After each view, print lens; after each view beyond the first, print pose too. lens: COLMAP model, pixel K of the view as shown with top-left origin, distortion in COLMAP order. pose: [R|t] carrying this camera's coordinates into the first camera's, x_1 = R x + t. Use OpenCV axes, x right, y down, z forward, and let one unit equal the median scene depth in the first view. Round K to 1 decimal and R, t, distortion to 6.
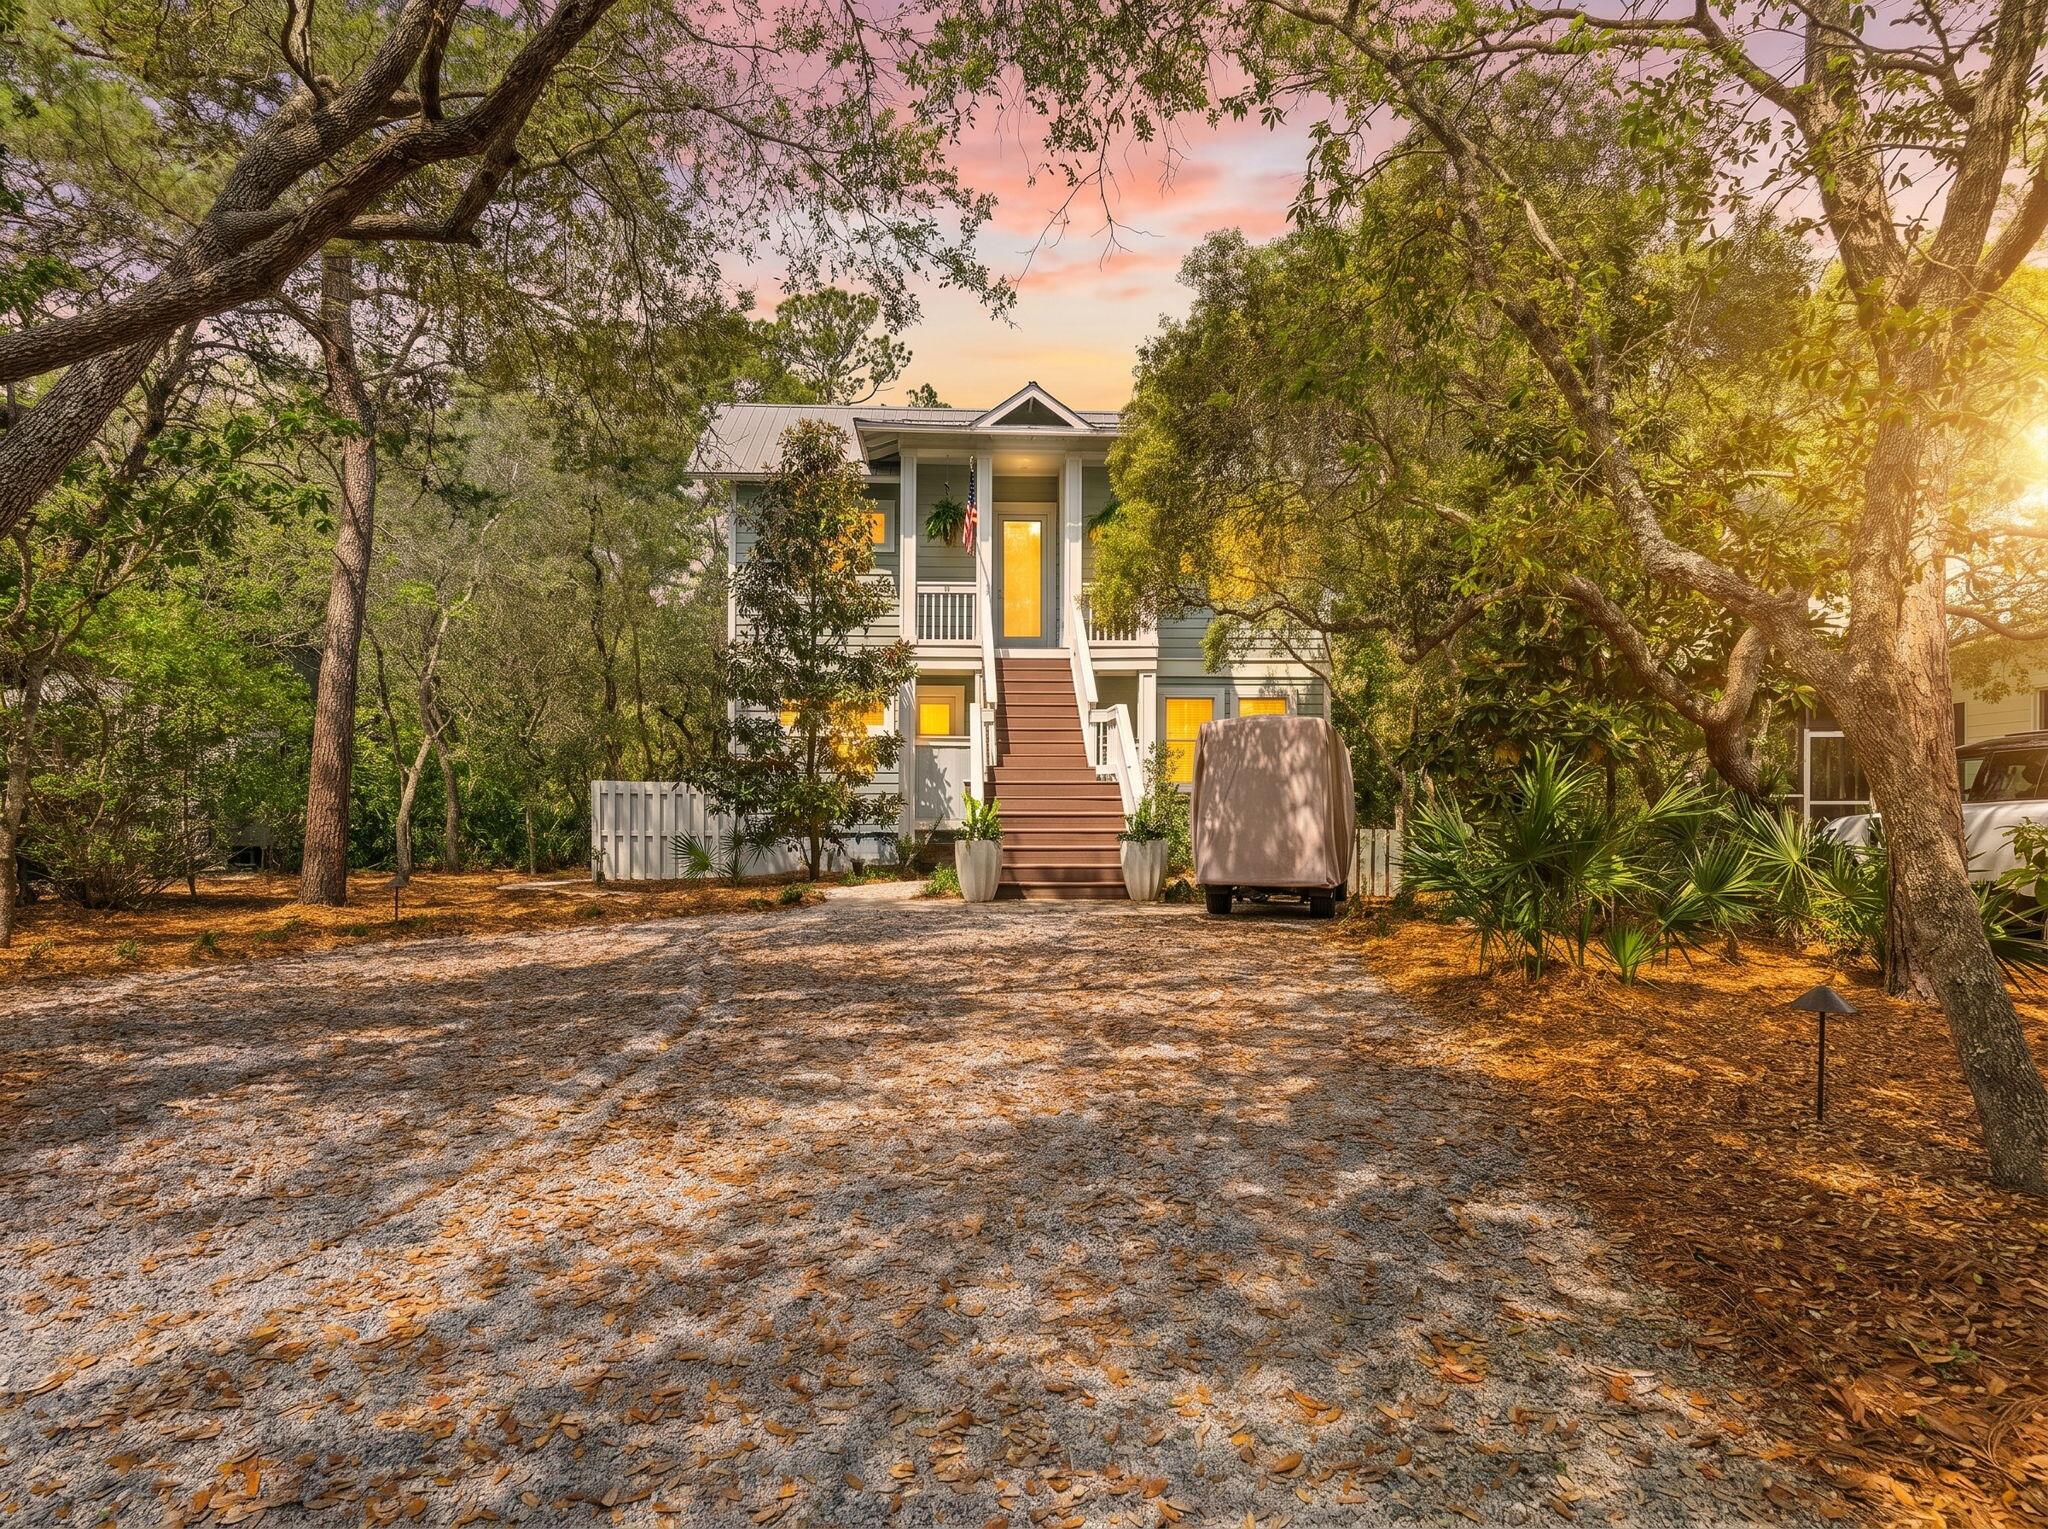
lens RADIAL K [[1011.8, 0, 1010.4], [0, 1011.8, 803.4], [0, 0, 1]] dist [0.000471, -0.000132]
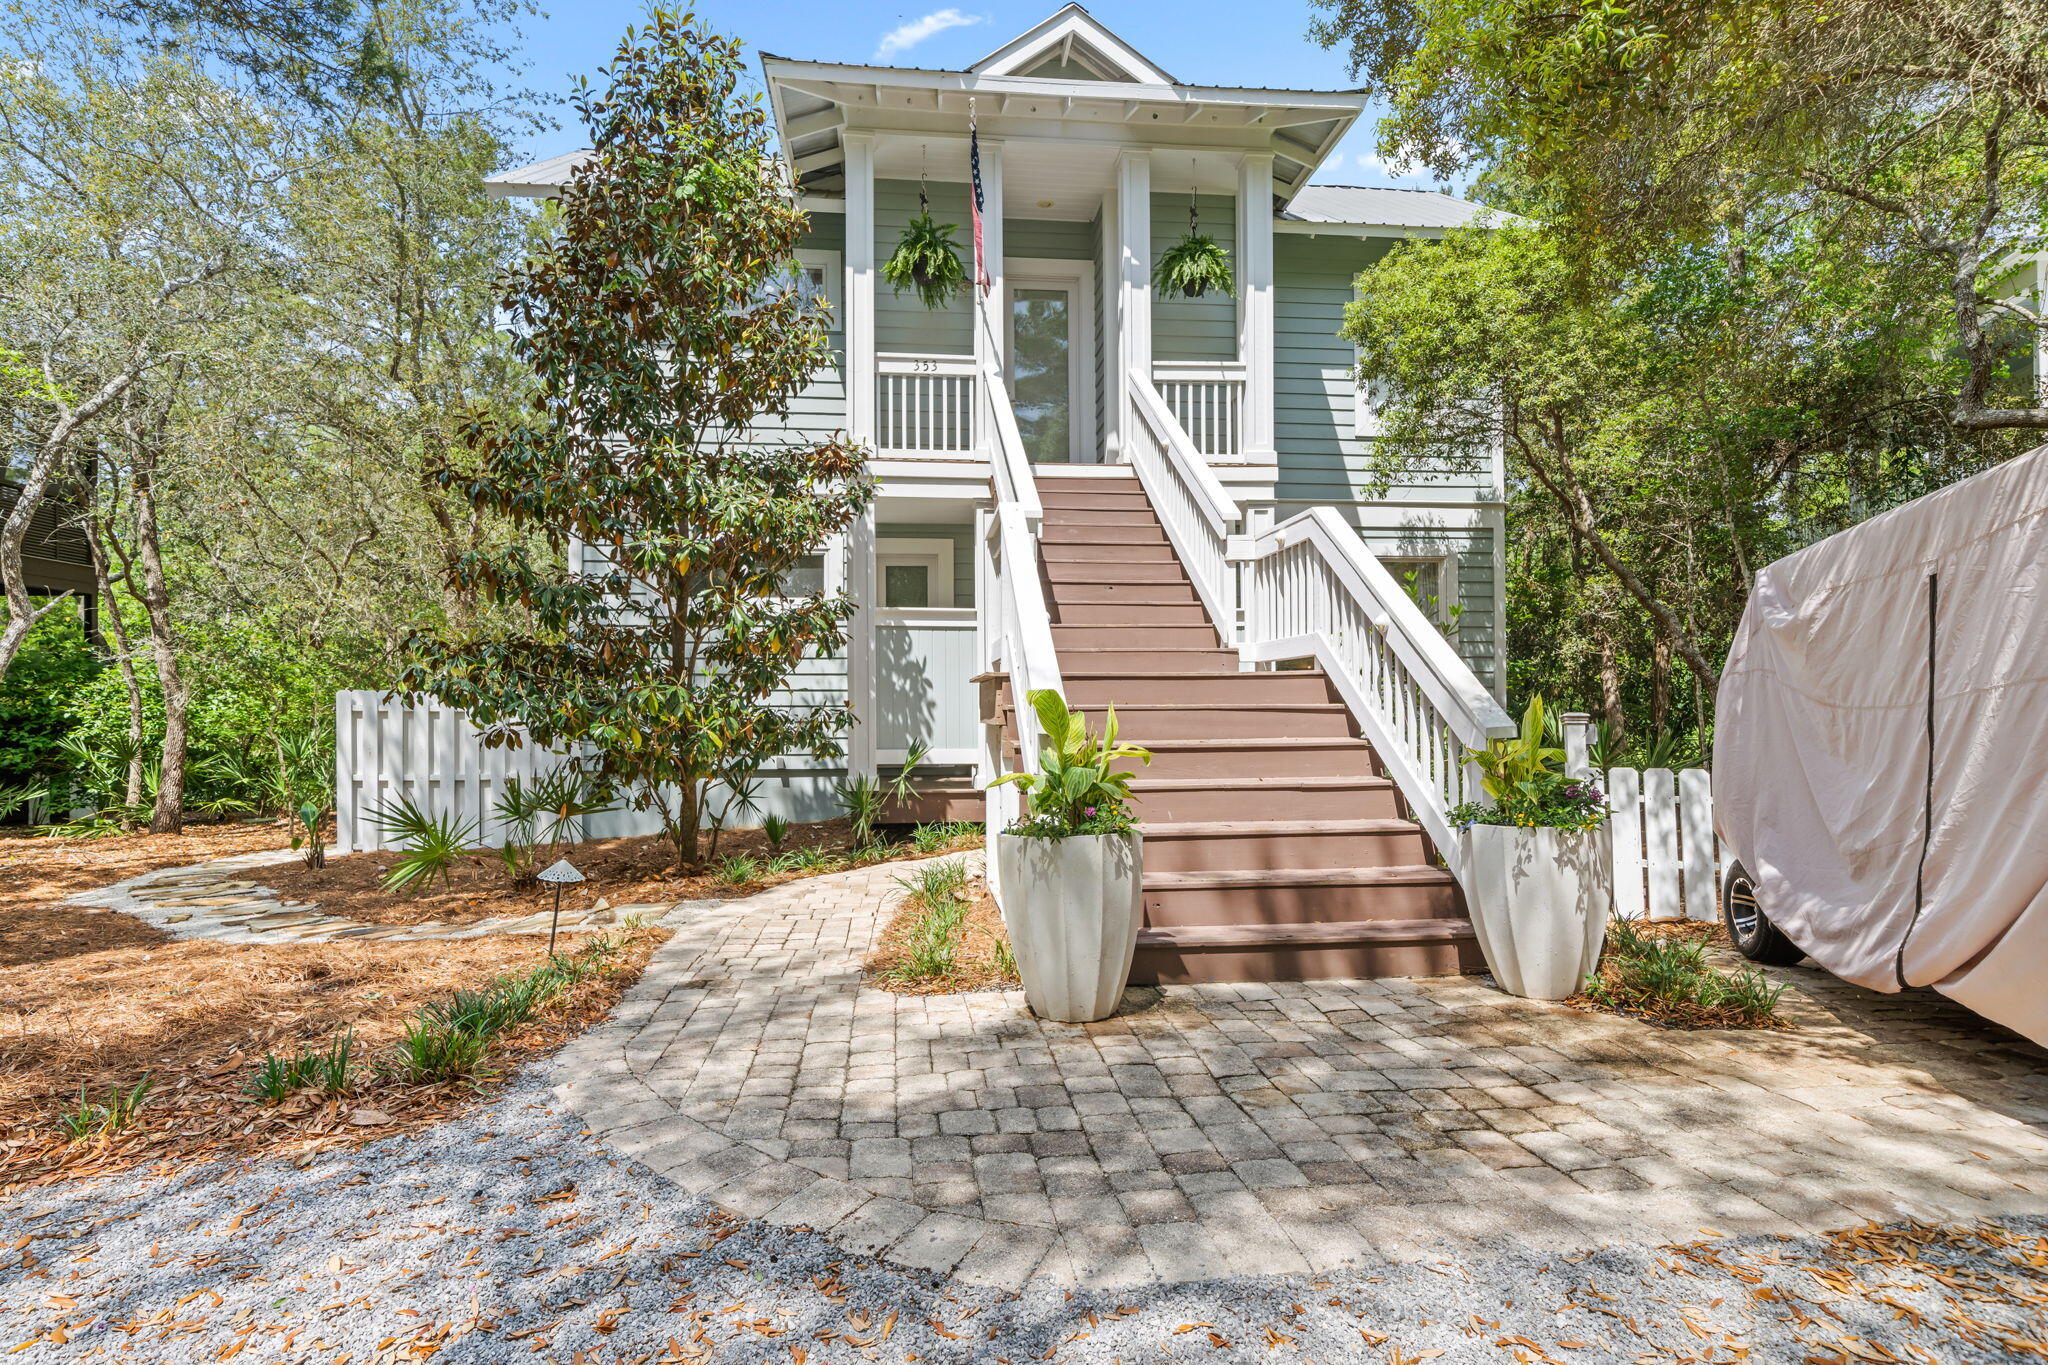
lens RADIAL K [[969.6, 0, 1061.7], [0, 969.6, 690.9], [0, 0, 1]] dist [0.005987, 0.000664]
pose [[0.996718, -0.009336, 0.080414, -0.030991], [0.012189, 0.999311, -0.035056, 0.002824], [-0.080031, 0.035921, 0.996145, 0.423926]]
